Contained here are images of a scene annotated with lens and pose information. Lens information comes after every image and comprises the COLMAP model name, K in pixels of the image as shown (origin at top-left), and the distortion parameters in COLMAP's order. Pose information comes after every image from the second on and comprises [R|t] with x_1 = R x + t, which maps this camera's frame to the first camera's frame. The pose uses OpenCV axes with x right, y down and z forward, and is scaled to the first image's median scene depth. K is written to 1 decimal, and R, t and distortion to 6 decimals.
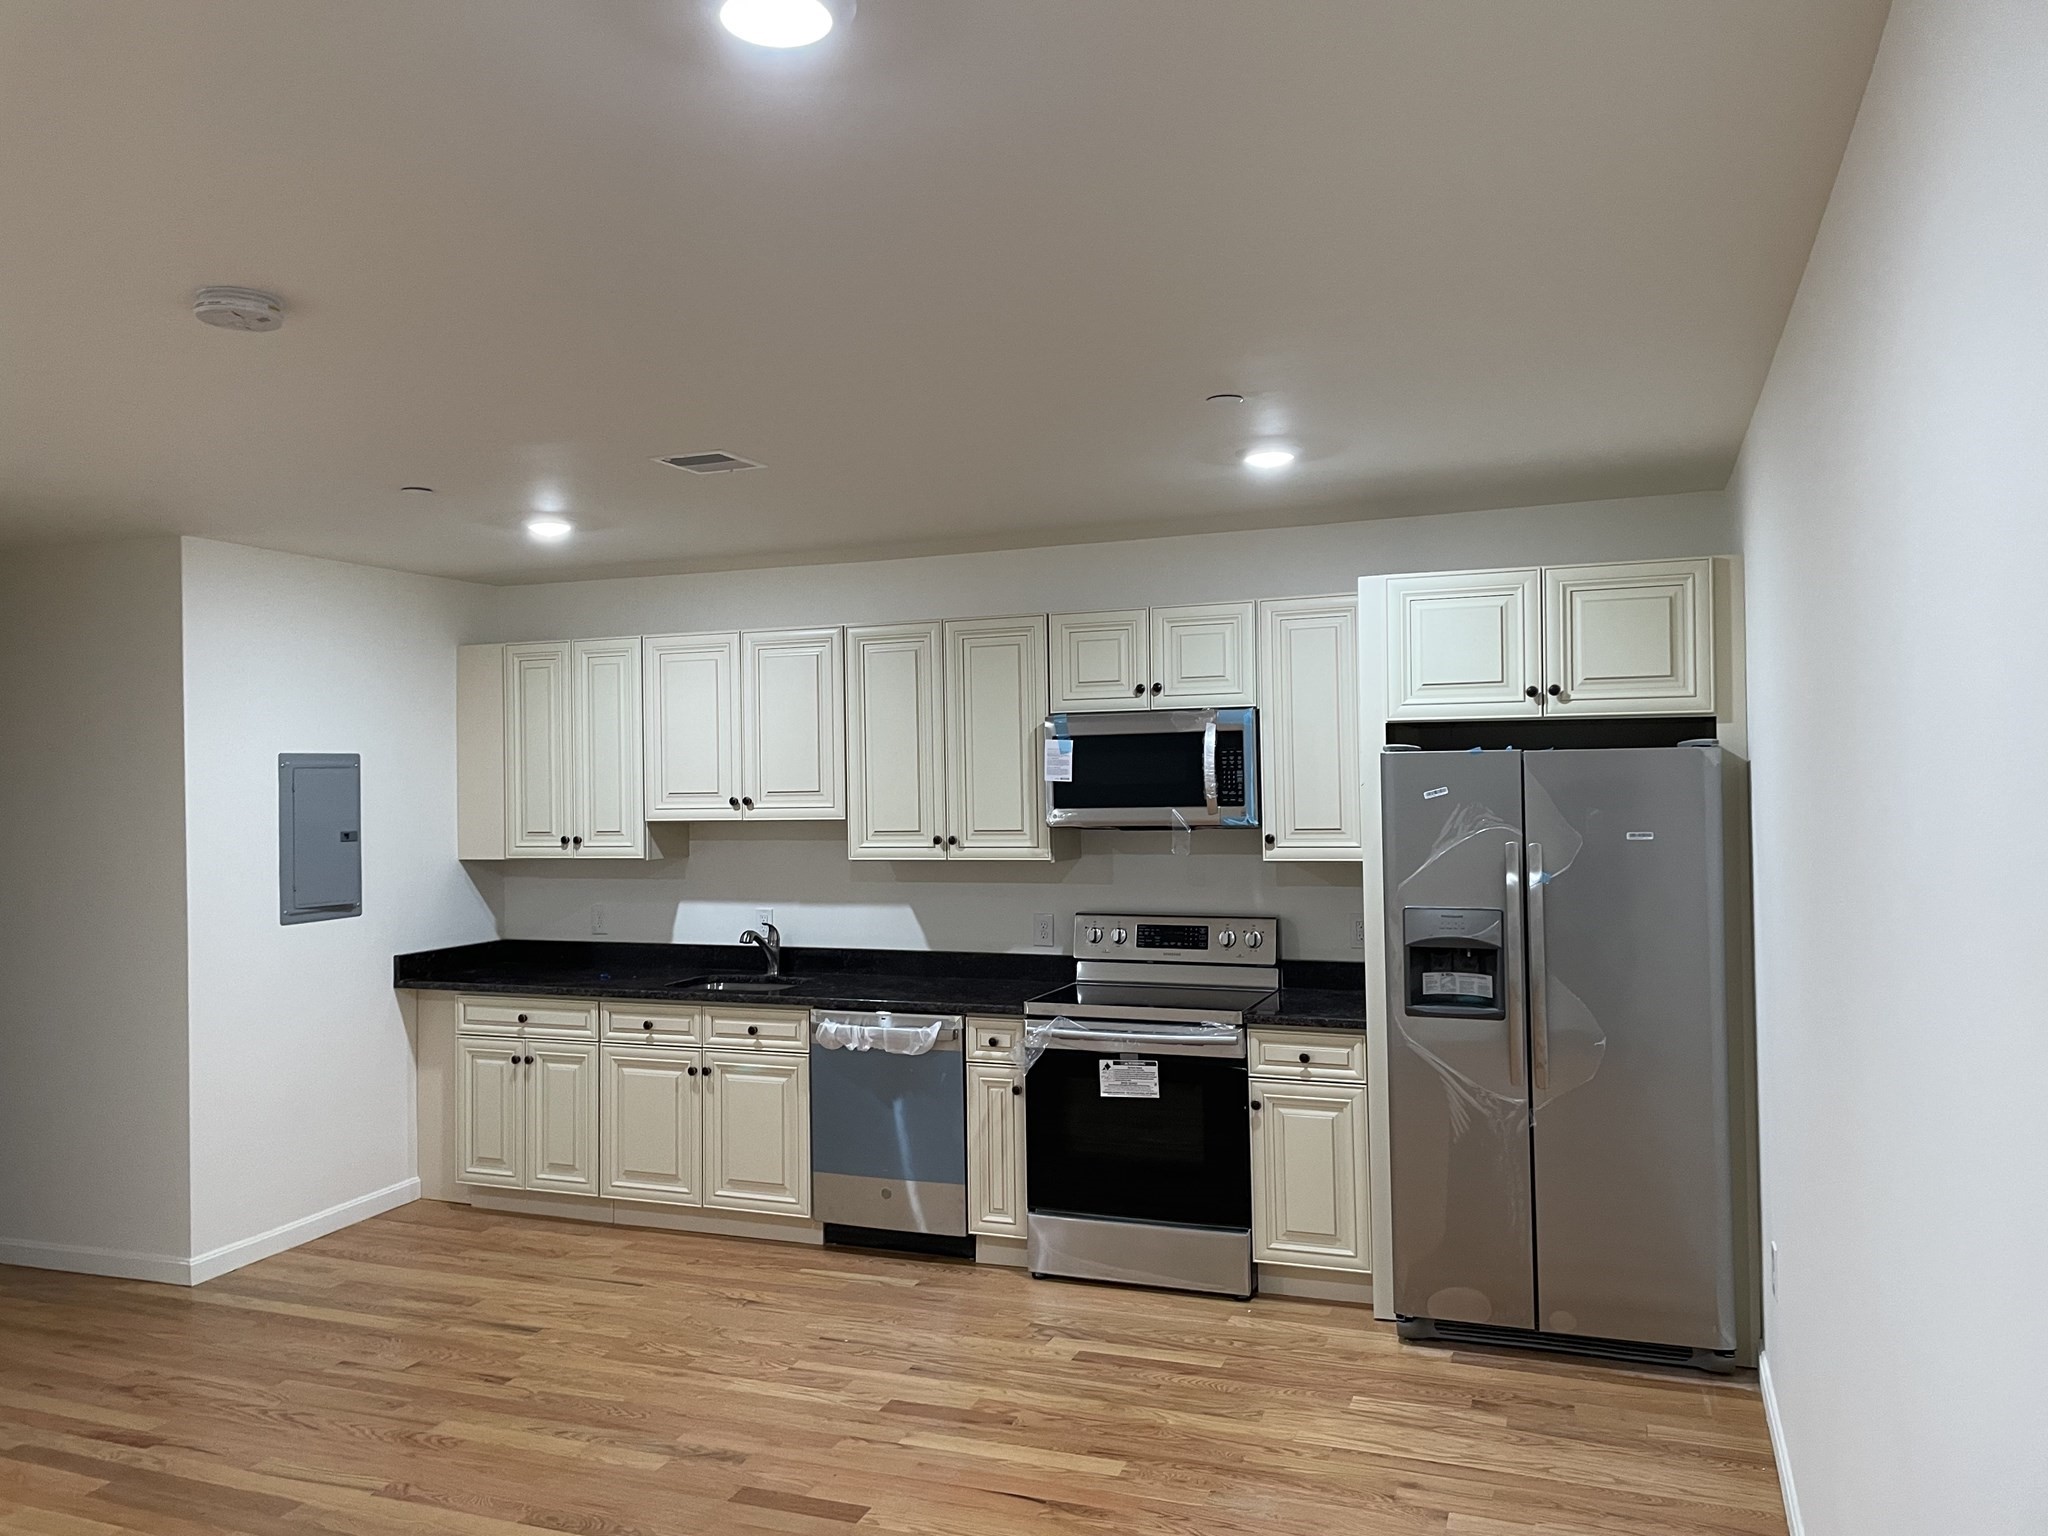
lens RADIAL K [[1531.5, 0, 1021.8], [0, 1531.5, 759.0], [0, 0, 1]] dist [0.081250, -0.113451]
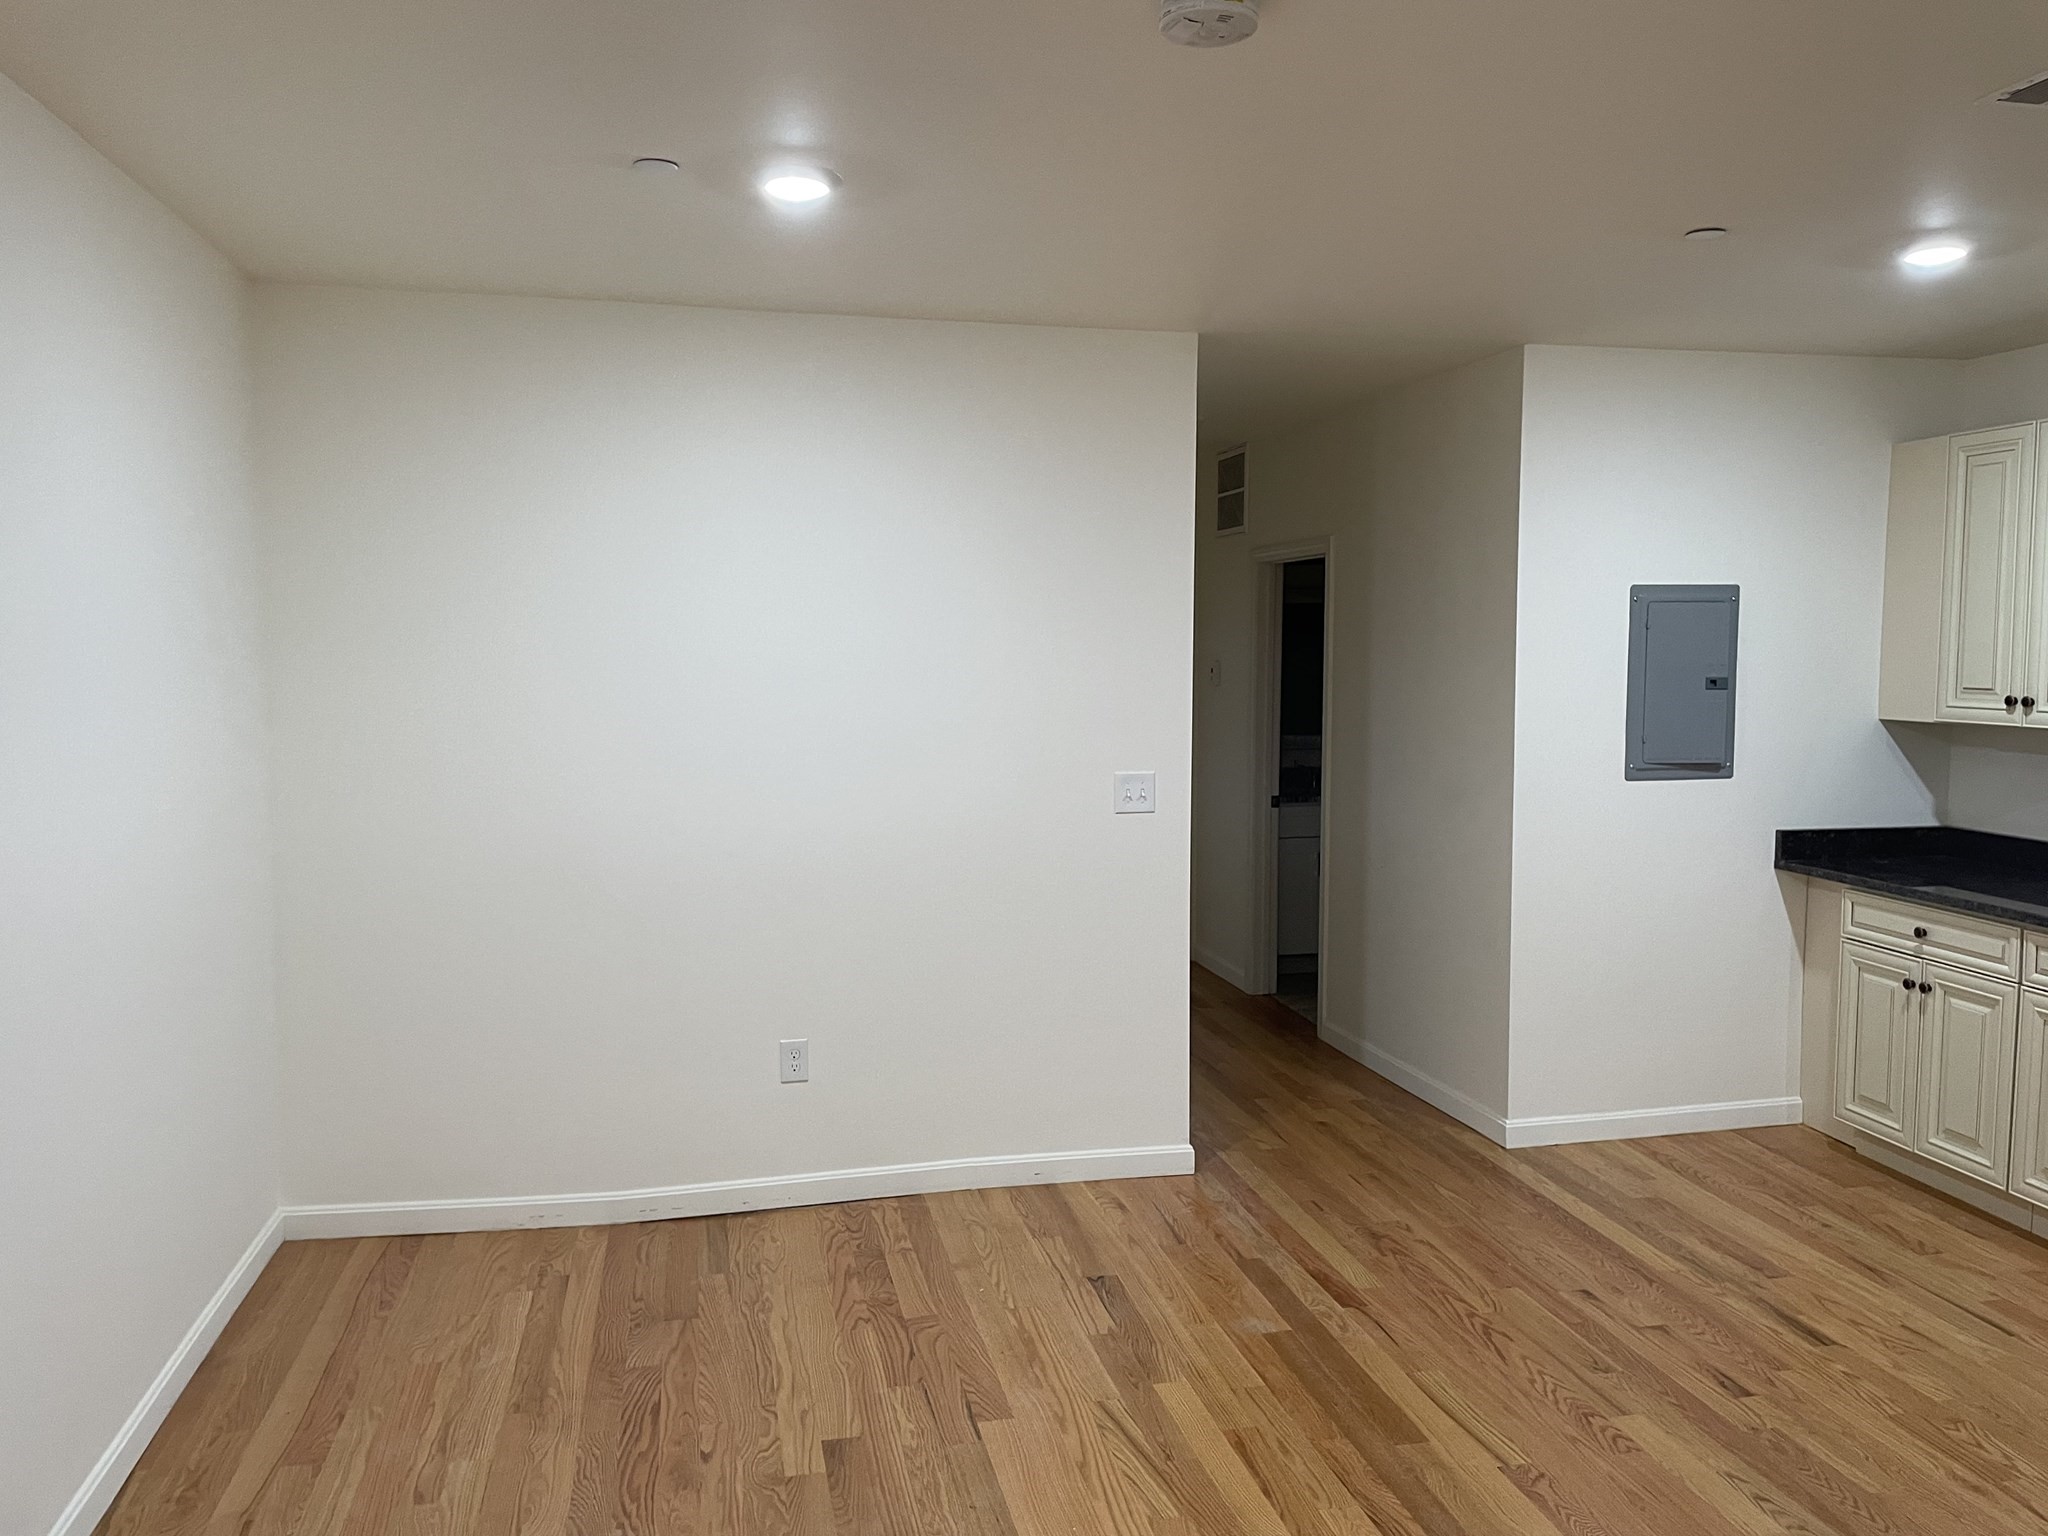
lens RADIAL K [[1531.5, 0, 1021.8], [0, 1531.5, 759.0], [0, 0, 1]] dist [0.081250, -0.113451]
pose [[0.539212, 0.080617, -0.838303, 0.078480], [0.003155, 0.995207, 0.097735, 0.007953], [0.842164, -0.055344, 0.536374, 0.247181]]
